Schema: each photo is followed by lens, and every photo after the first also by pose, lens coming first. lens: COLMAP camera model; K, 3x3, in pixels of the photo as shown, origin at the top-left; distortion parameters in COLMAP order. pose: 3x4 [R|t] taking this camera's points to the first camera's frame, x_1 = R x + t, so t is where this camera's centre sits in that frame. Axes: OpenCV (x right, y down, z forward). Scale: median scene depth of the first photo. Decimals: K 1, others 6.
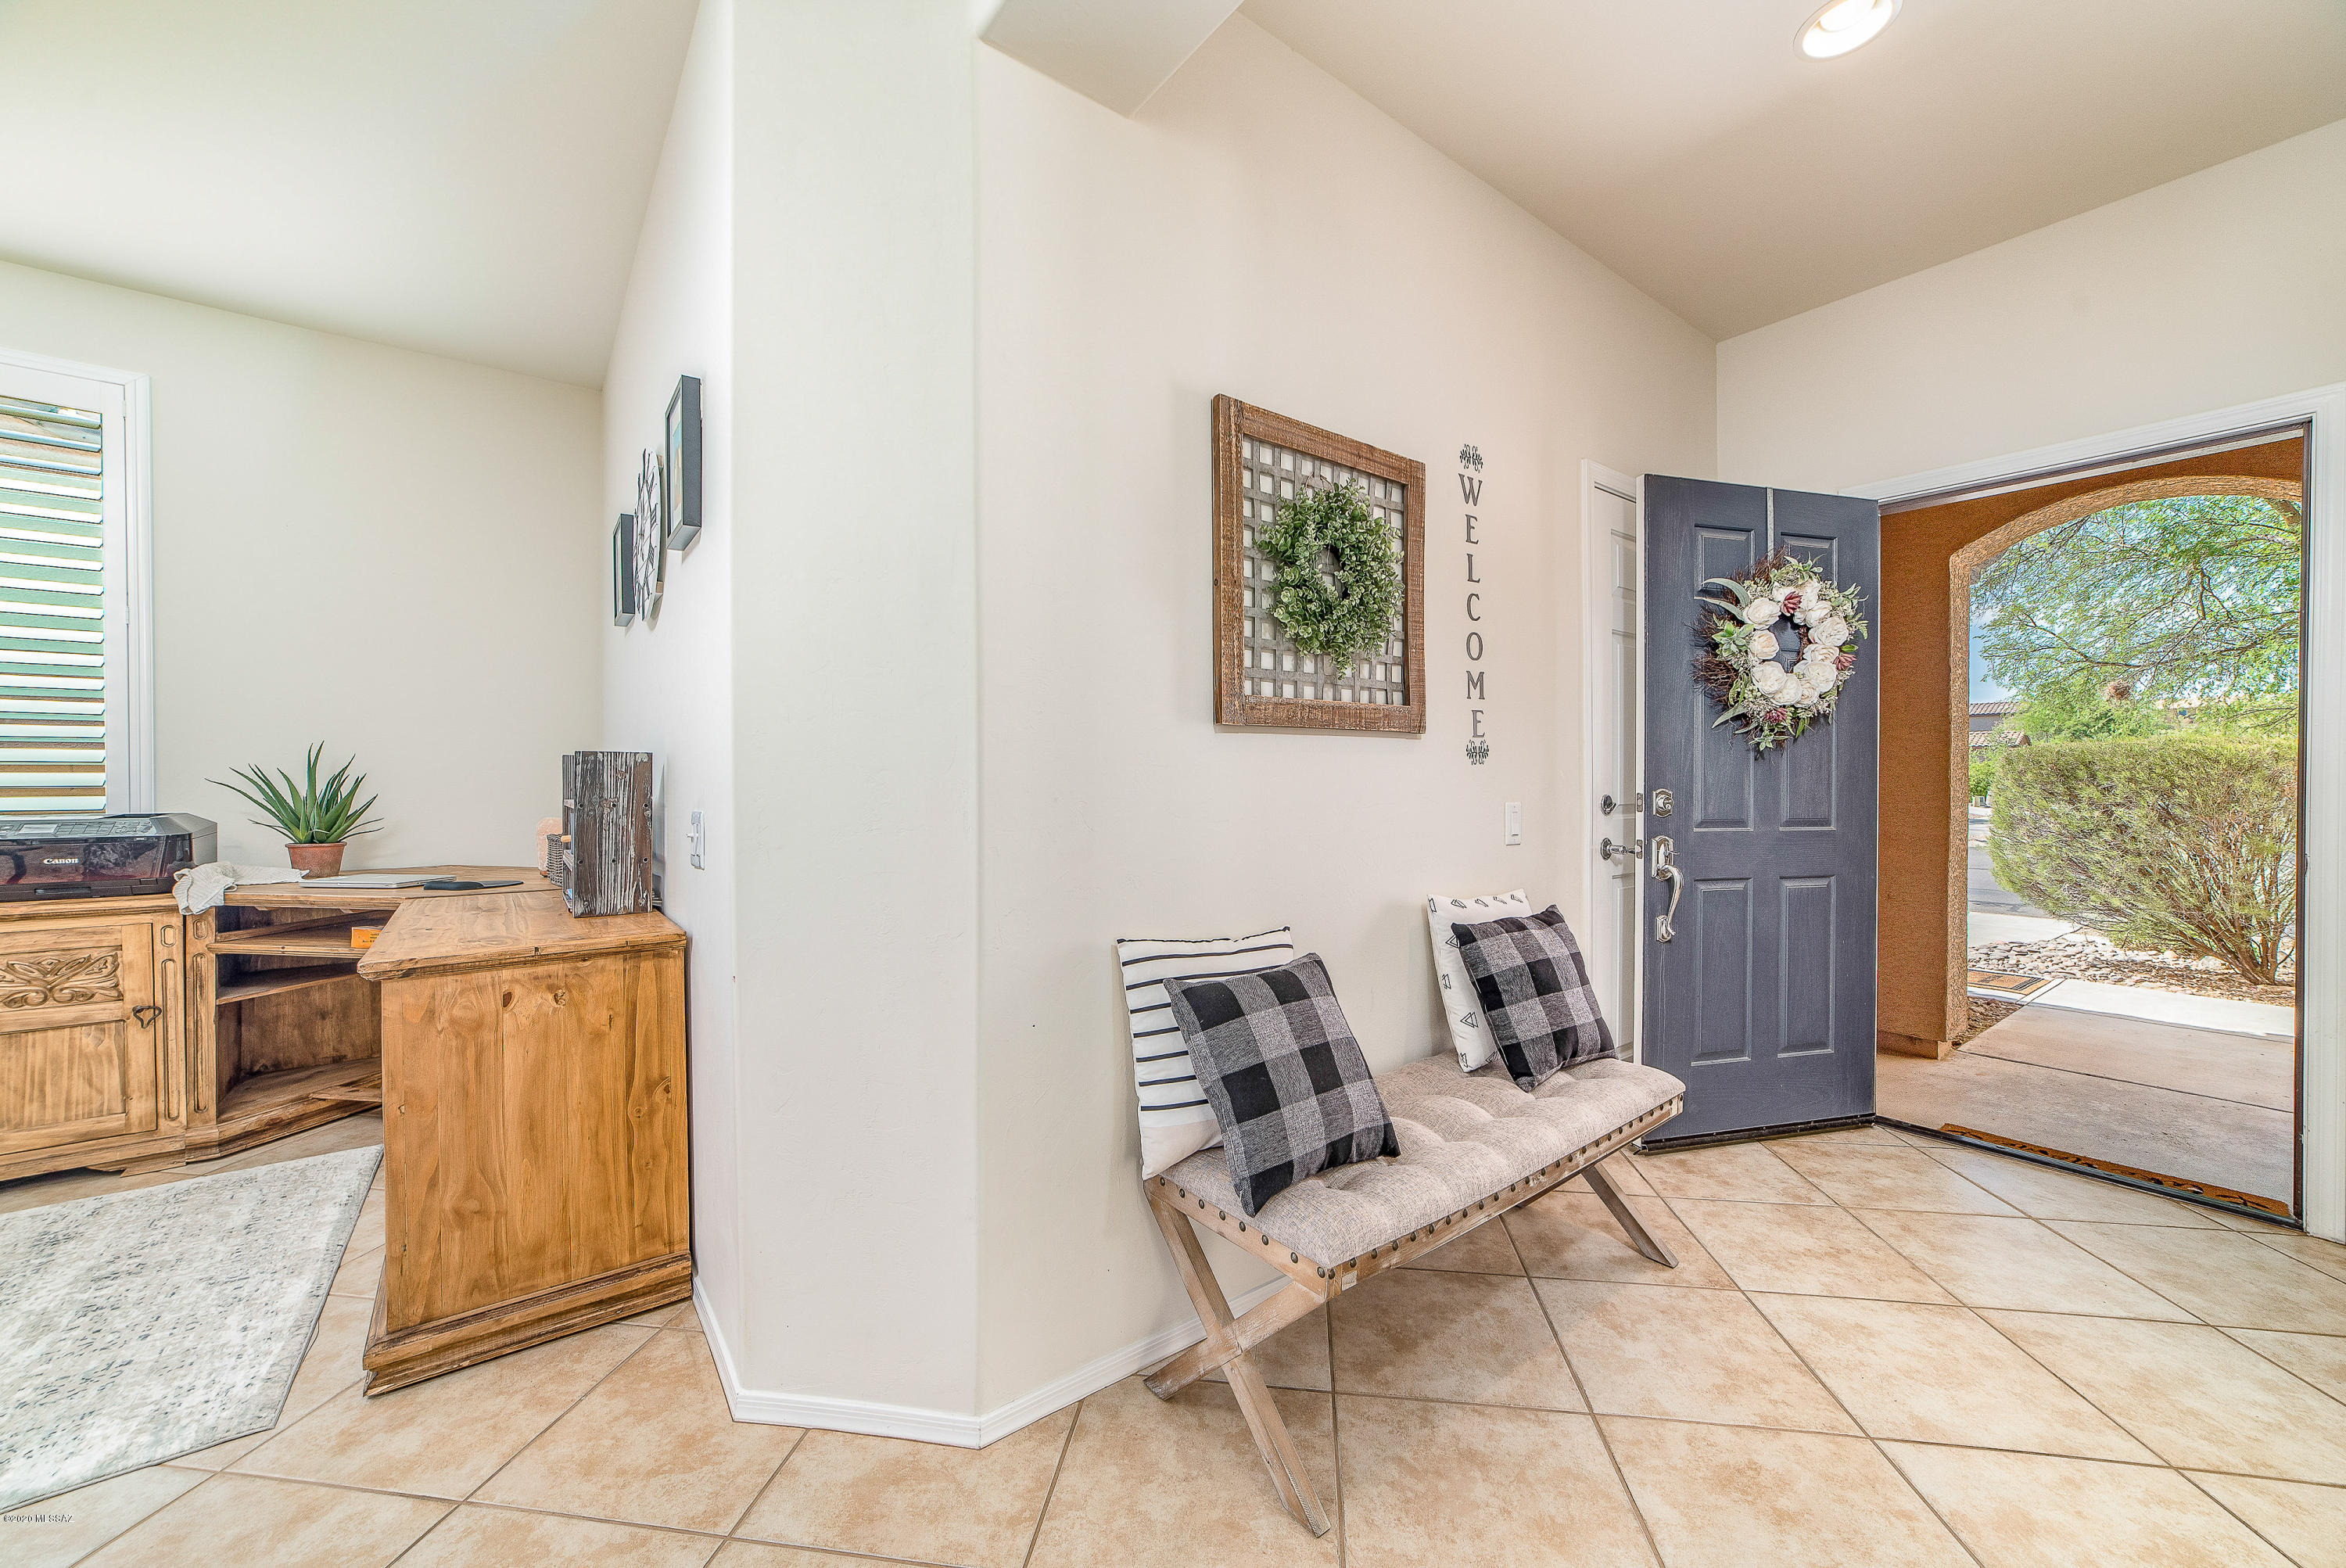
lens RADIAL K [[902.3, 0, 1168.5], [0, 902.3, 788.0], [0, 0, 1]] dist [-0.028307, 0.009147]
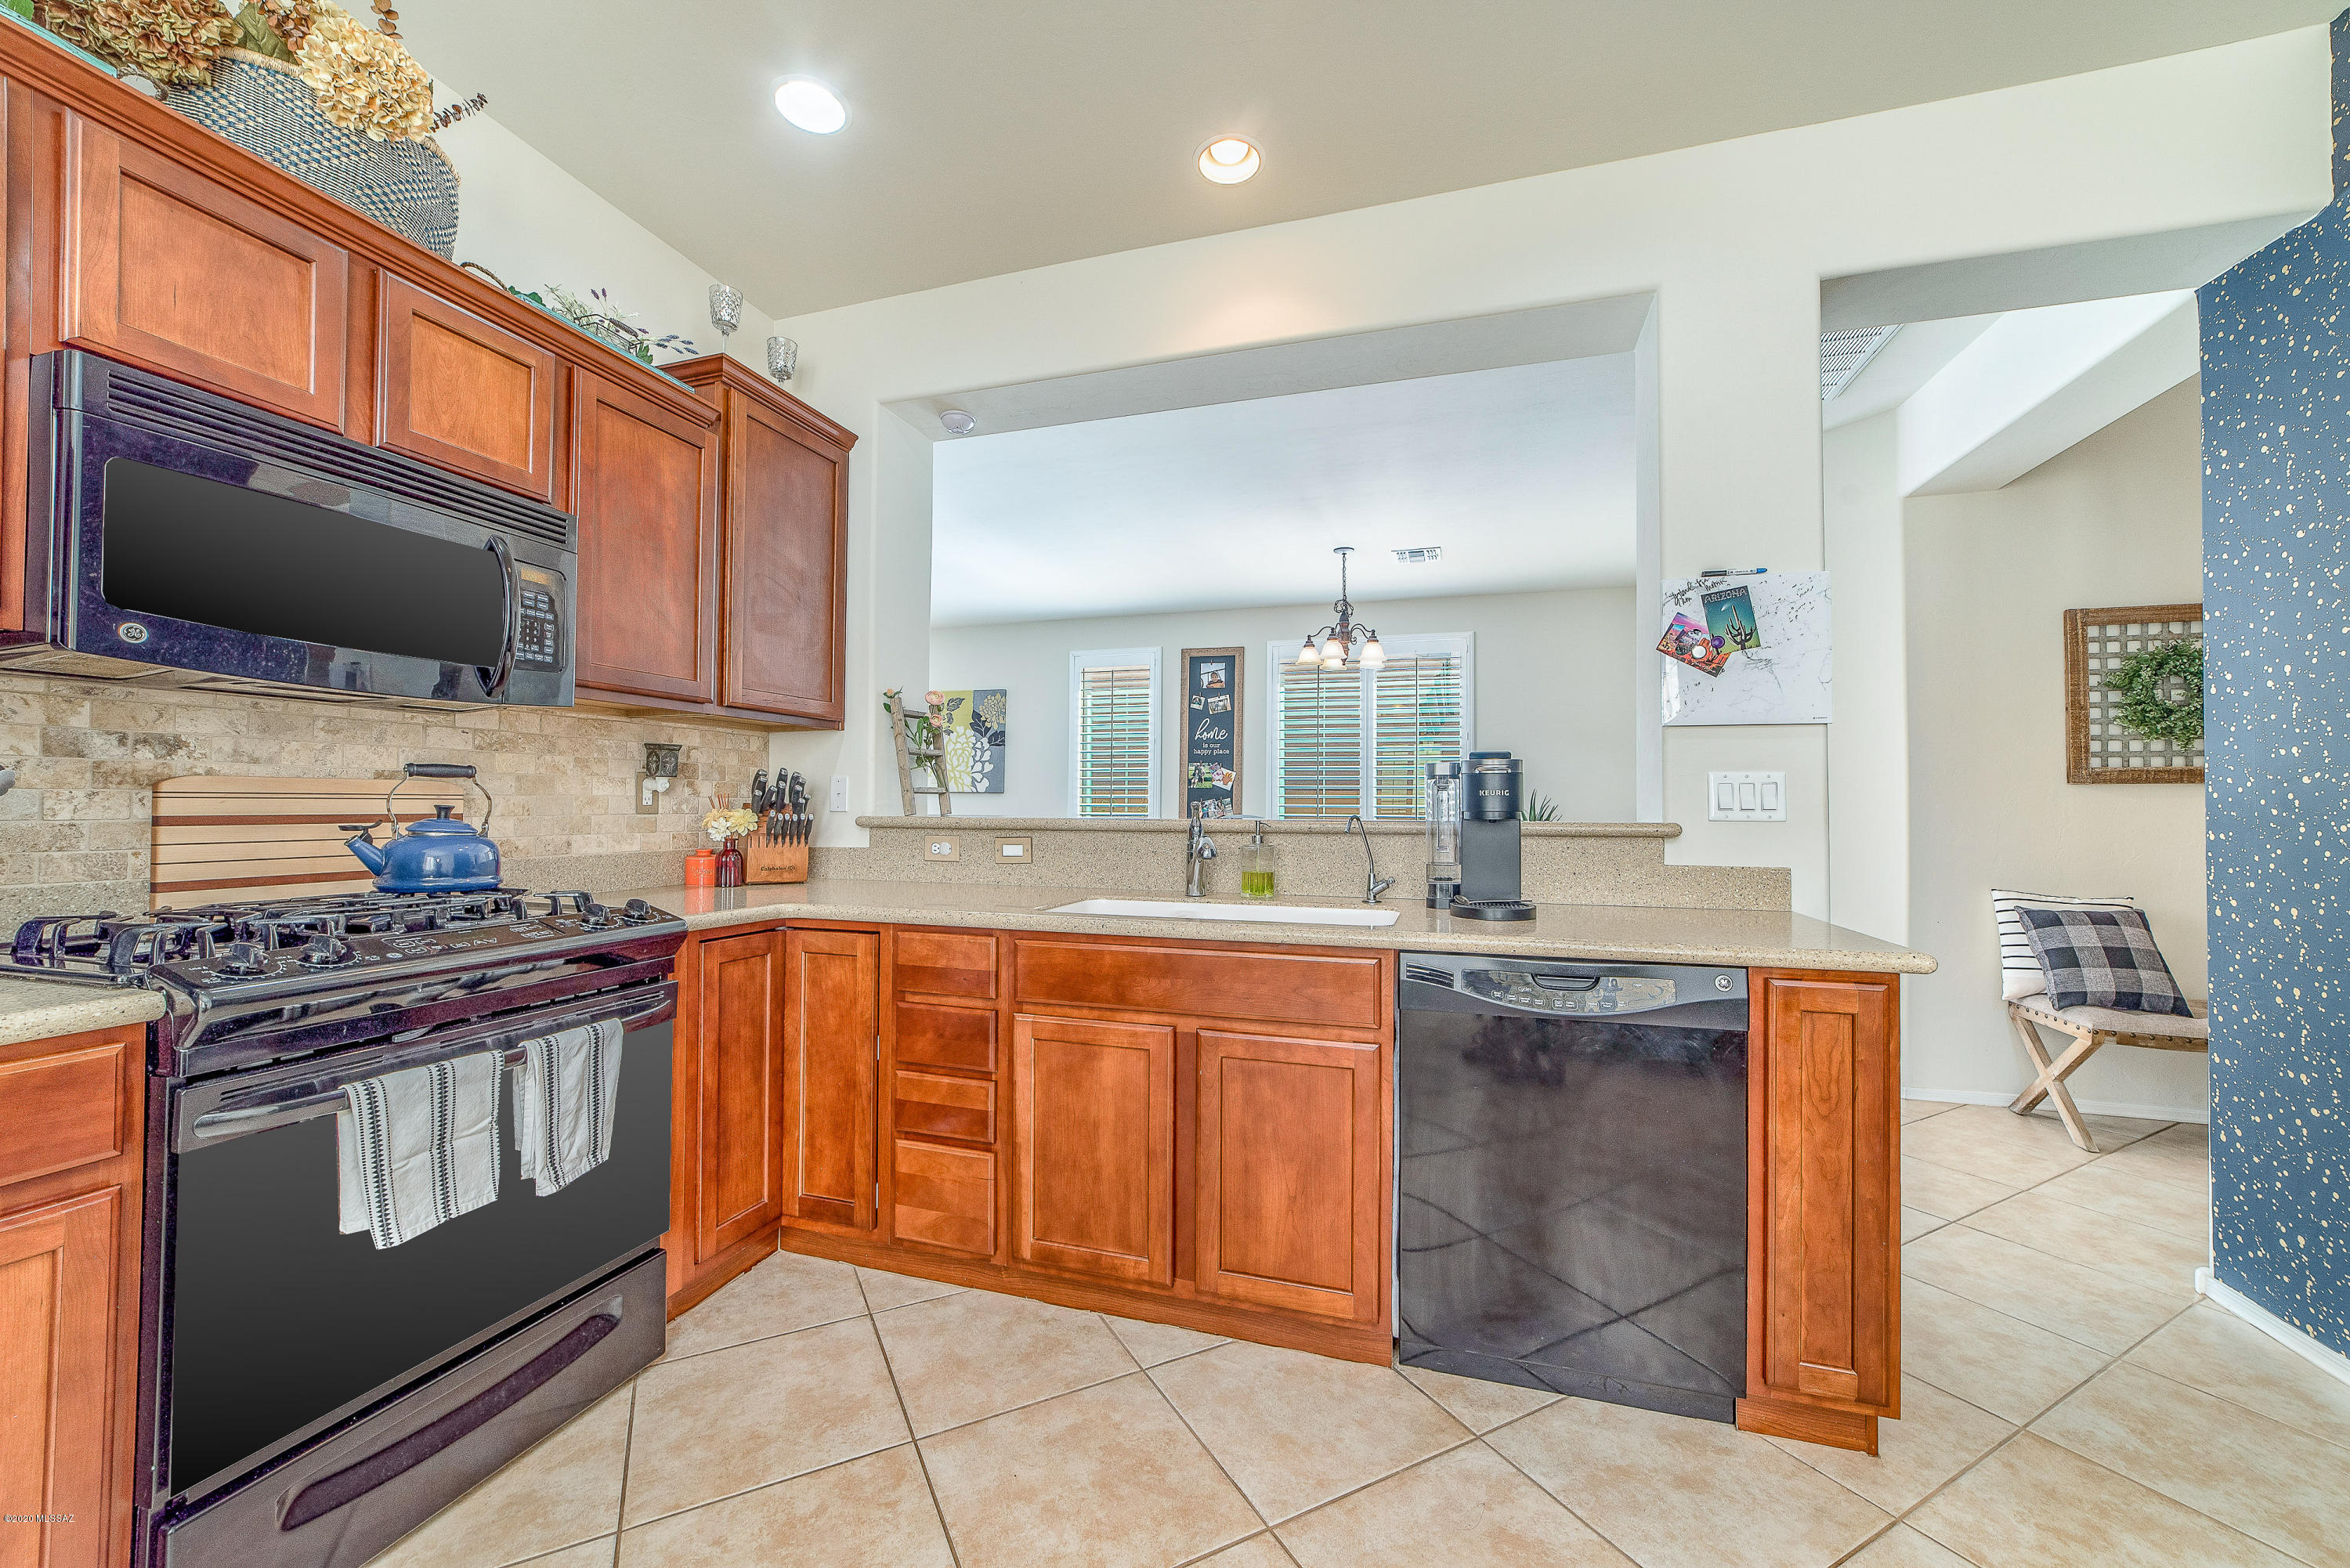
lens RADIAL K [[909.9, 0, 1169.8], [0, 909.9, 787.5], [0, 0, 1]] dist [-0.024330, 0.009094]
pose [[0.580159, -0.009947, -0.814443, 0.425429], [-0.016348, 0.999582, -0.023853, 0.012240], [0.814340, 0.027153, 0.579753, -1.405210]]
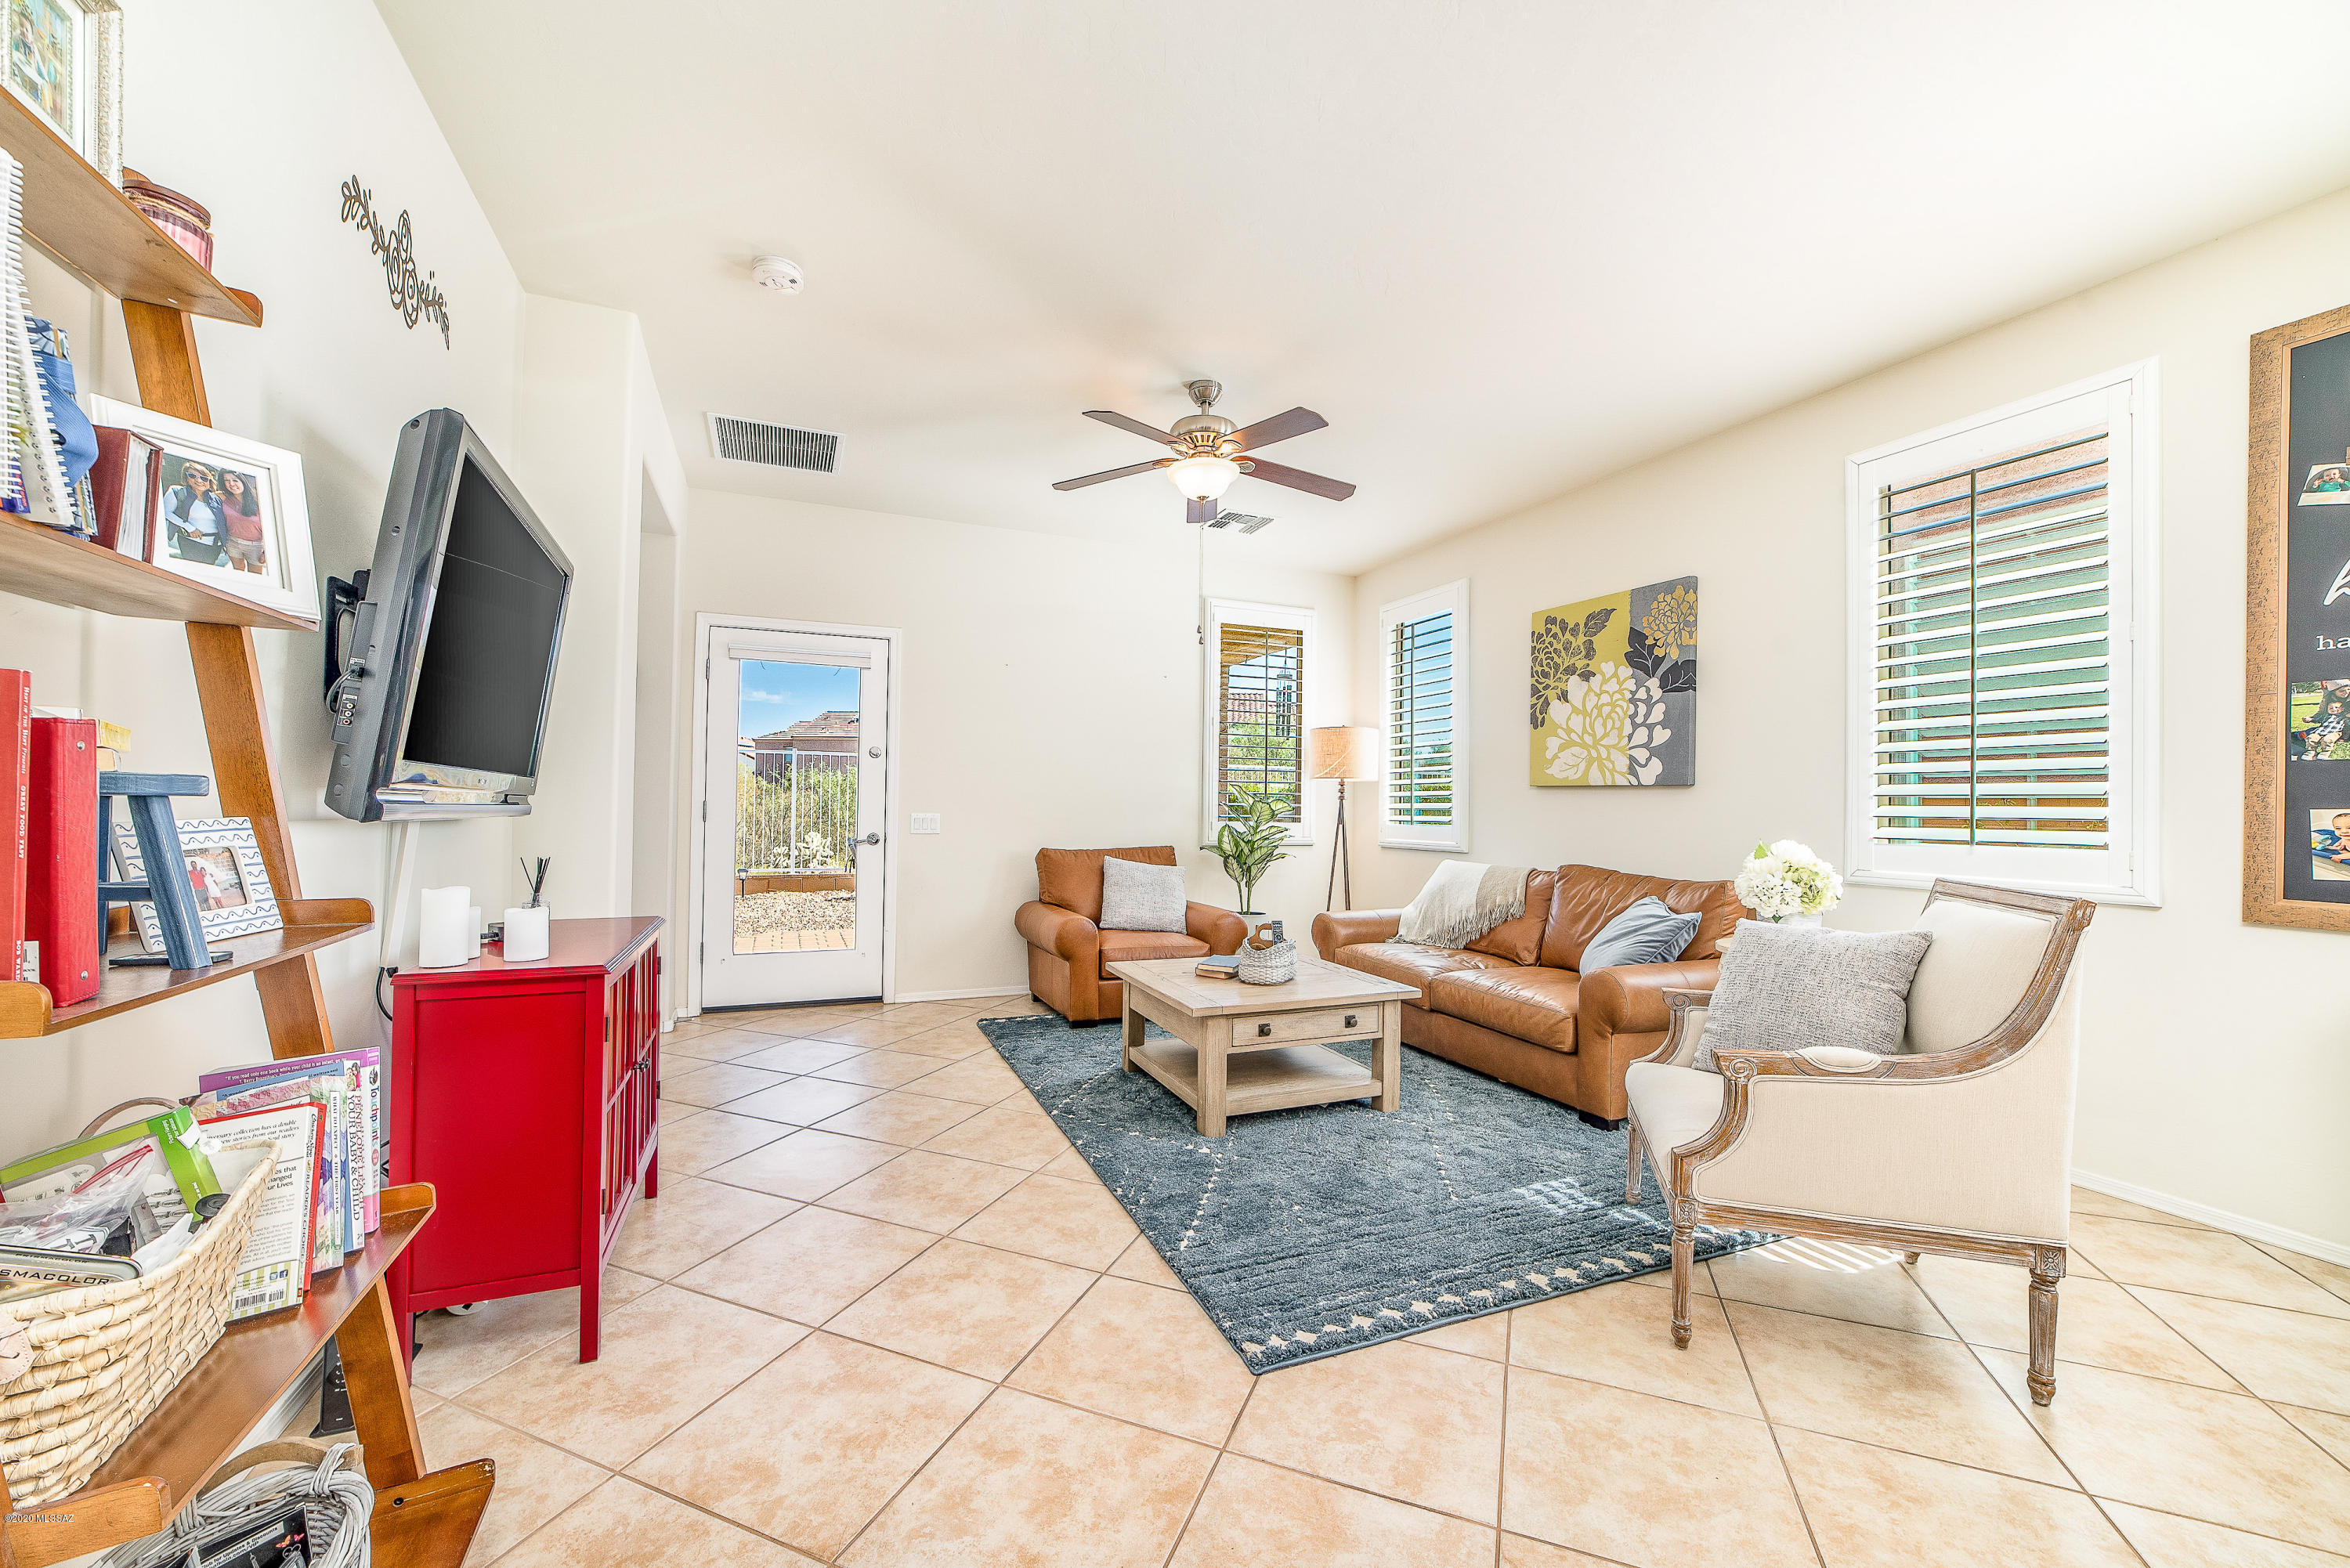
lens RADIAL K [[903.7, 0, 1170.5], [0, 903.7, 788.0], [0, 0, 1]] dist [-0.028307, 0.009147]
pose [[-0.240480, -0.018163, -0.970484, -1.046166], [-0.022594, 0.999659, -0.013110, 0.008309], [0.970391, 0.018775, -0.240808, -0.351974]]
